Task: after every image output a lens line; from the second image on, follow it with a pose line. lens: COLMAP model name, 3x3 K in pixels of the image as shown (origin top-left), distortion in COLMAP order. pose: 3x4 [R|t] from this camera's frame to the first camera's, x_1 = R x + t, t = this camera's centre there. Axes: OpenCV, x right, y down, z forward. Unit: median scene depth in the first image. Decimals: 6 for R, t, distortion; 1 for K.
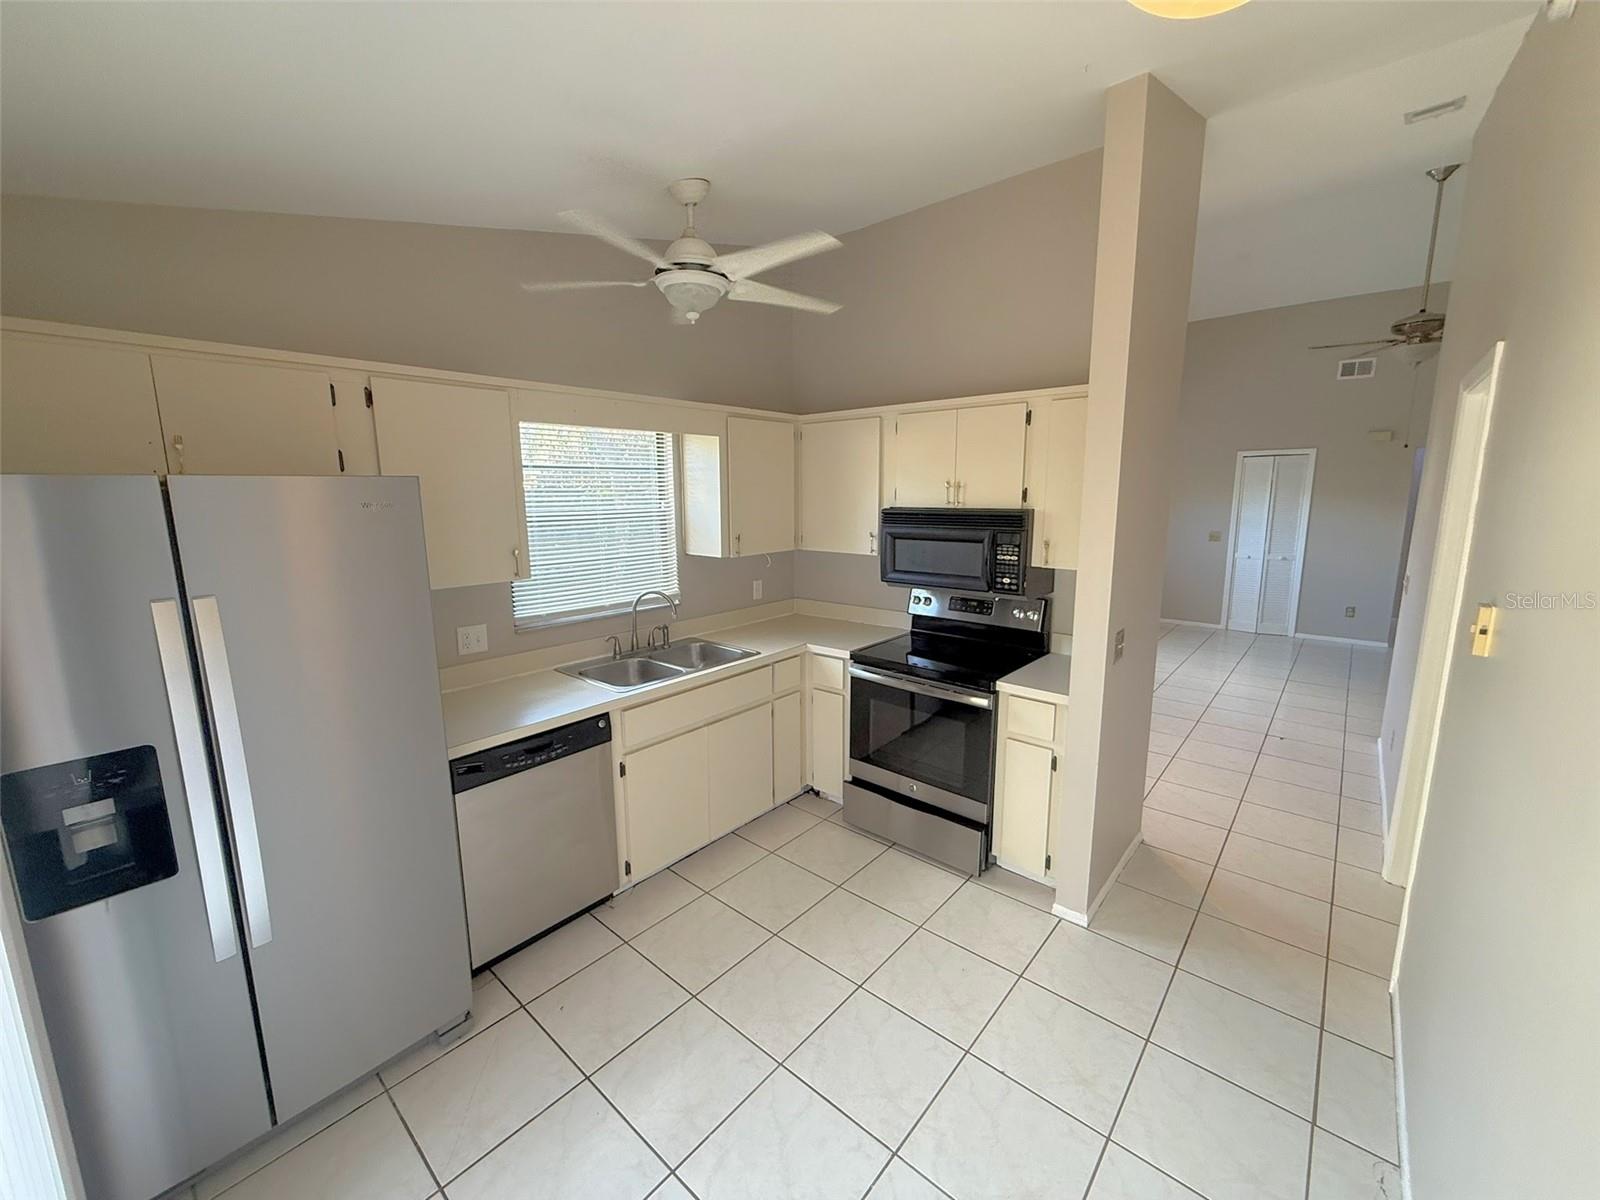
lens RADIAL K [[640.2, 0, 799.4], [0, 640.2, 599.8], [0, 0, 1]] dist [0.003939, 0.000486]
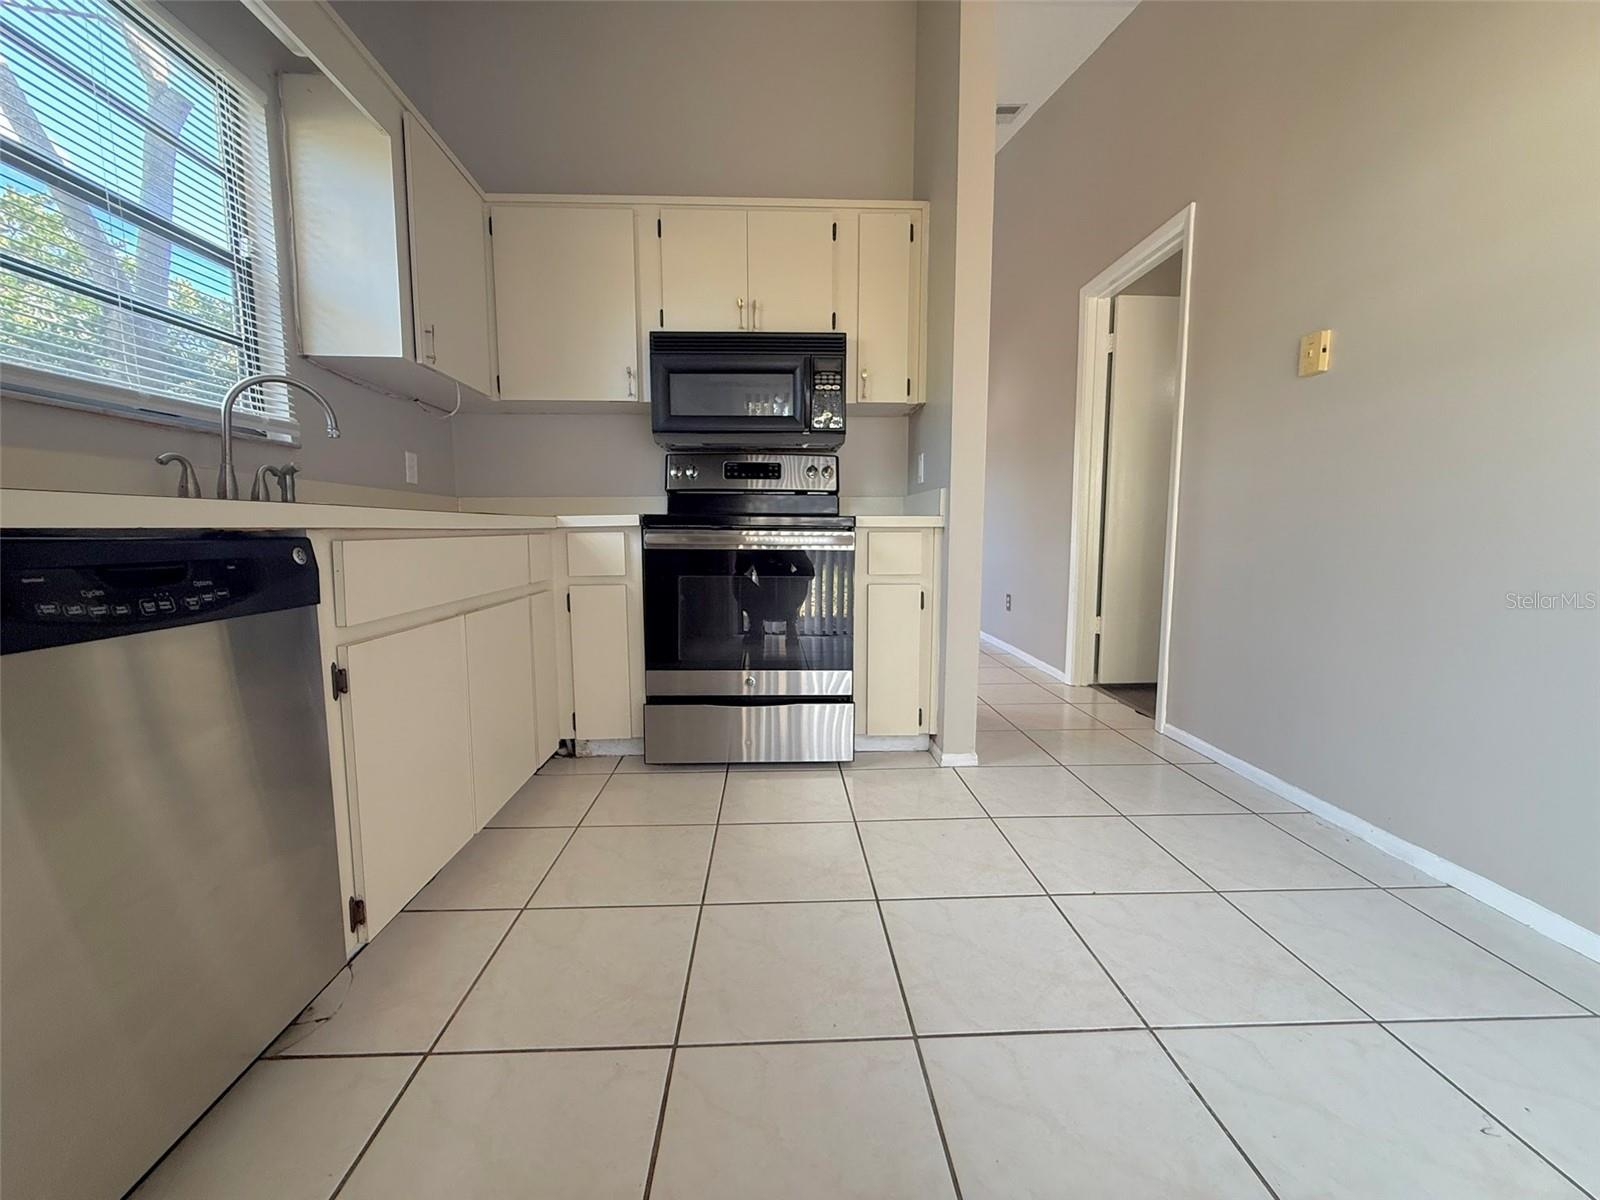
lens RADIAL K [[640.2, 0, 801.0], [0, 640.2, 596.8], [0, 0, 1]] dist [0.003939, 0.000486]
pose [[0.726453, -0.065773, 0.684061, -0.320757], [0.113757, 0.993186, -0.025311, 0.238869], [-0.677735, 0.096204, 0.728985, 0.431633]]
